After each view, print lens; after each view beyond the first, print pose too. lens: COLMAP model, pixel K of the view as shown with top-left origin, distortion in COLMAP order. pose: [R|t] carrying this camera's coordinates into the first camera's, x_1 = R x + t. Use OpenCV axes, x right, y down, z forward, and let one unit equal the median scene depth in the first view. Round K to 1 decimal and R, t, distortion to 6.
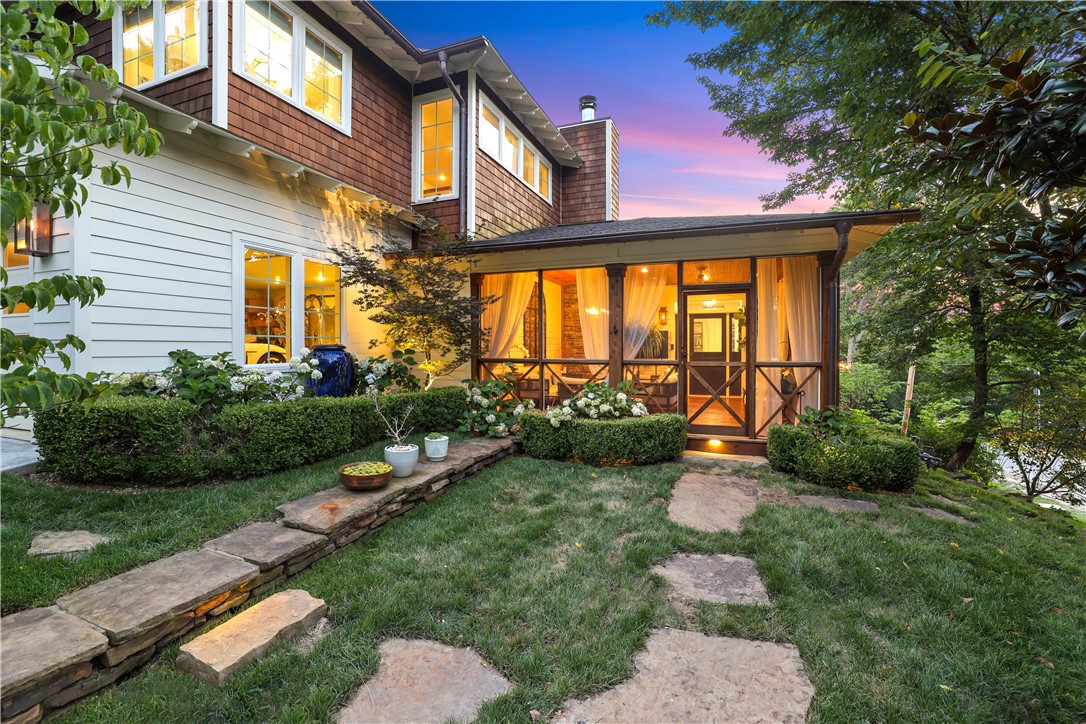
lens RADIAL K [[466.1, 0, 541.9], [0, 466.1, 356.7], [0, 0, 1]] dist [-0.018708, 0.000543]
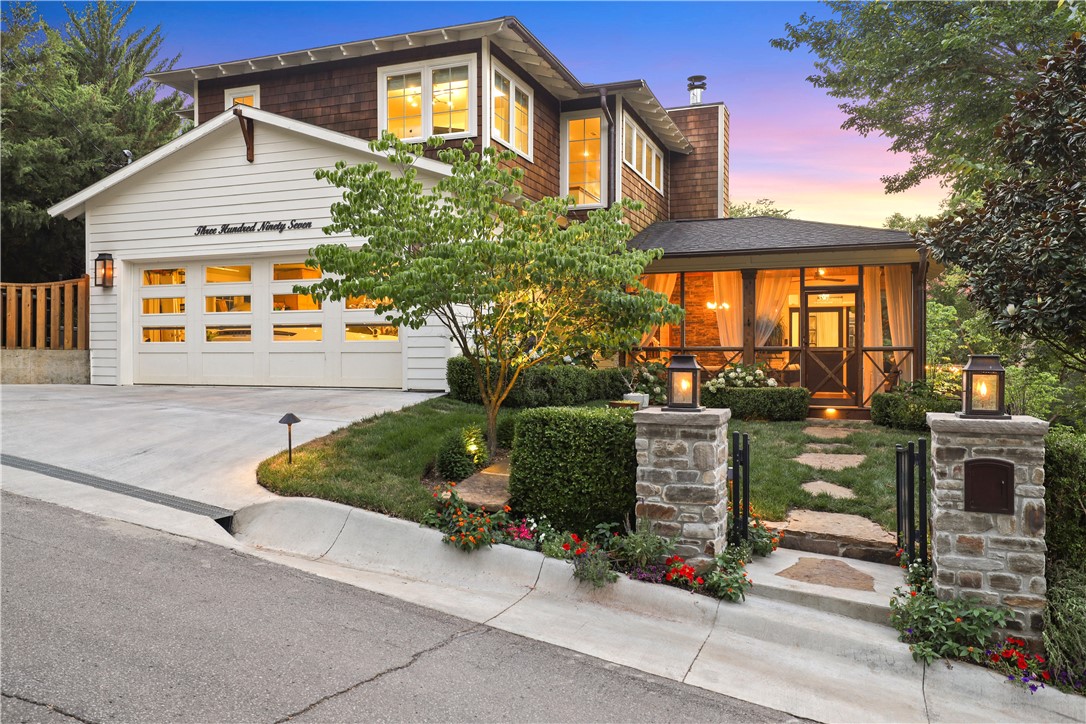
lens RADIAL K [[834.9, 0, 543.6], [0, 834.9, 363.5], [0, 0, 1]] dist [0.067935, 0.000801]
pose [[0.999703, 0.001615, 0.024326, -0.416977], [-0.001222, 0.999869, -0.016154, 0.083197], [-0.024349, 0.016119, 0.999574, -1.140936]]
